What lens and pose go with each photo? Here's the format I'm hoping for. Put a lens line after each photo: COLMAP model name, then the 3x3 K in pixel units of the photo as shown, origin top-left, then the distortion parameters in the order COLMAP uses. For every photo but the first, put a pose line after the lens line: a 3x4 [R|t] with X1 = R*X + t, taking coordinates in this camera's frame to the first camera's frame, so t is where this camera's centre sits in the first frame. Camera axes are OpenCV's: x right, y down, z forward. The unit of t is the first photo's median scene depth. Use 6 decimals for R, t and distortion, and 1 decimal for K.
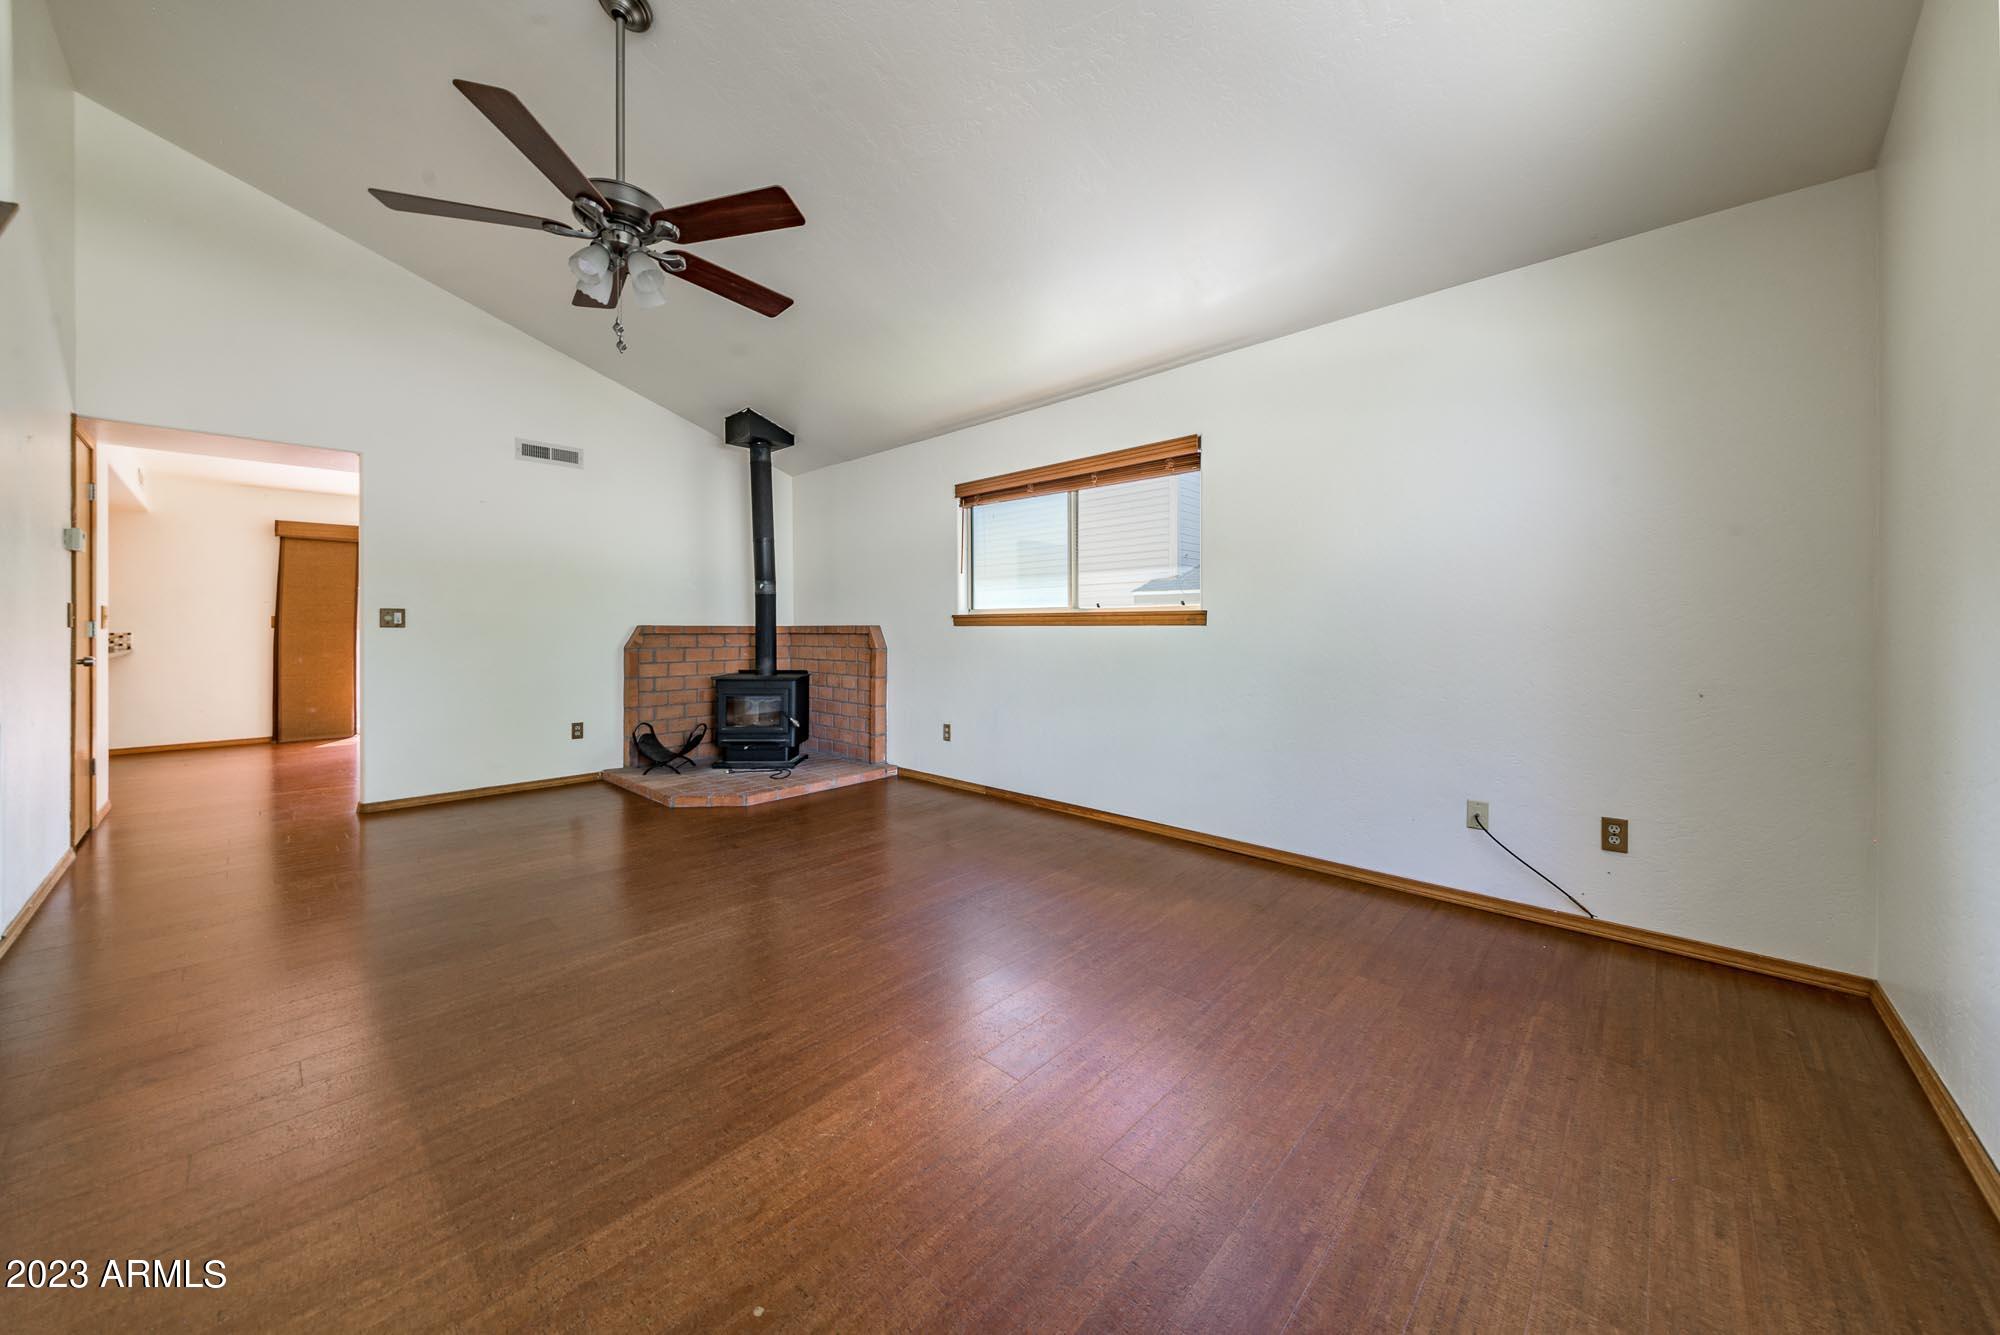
lens RADIAL K [[713.7, 0, 1020.8], [0, 713.7, 627.8], [0, 0, 1]] dist [0.030248, 0.000007]
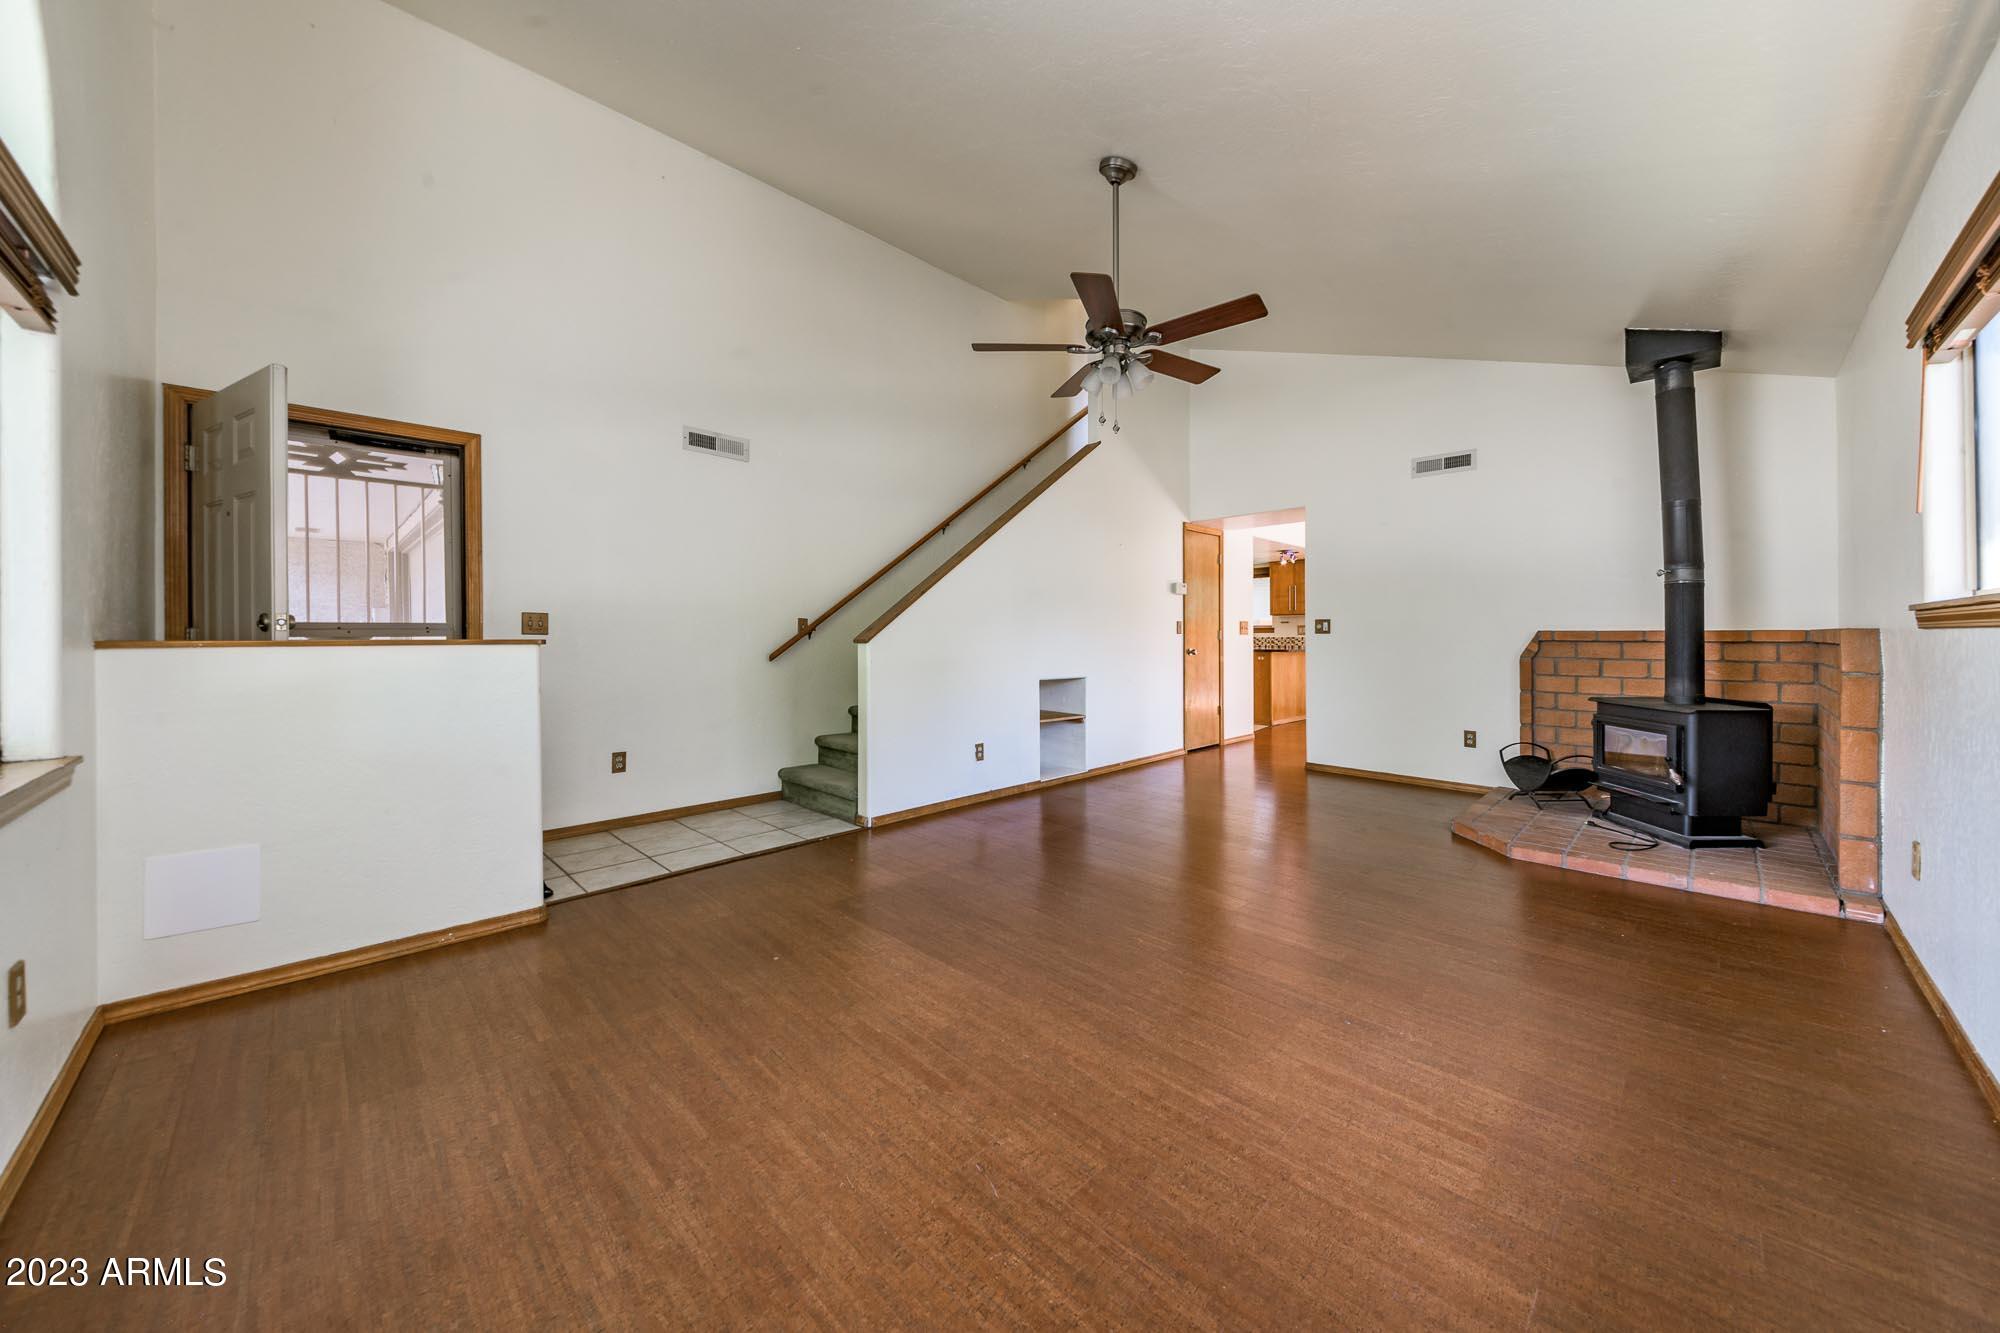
lens RADIAL K [[710.4, 0, 1010.3], [0, 710.4, 648.3], [0, 0, 1]] dist [0.022763, -0.000064]
pose [[-0.057880, 0.020073, -0.998122, 0.382282], [0.000280, 0.999798, 0.020090, -0.000016], [0.998324, 0.000884, -0.057873, 0.417714]]
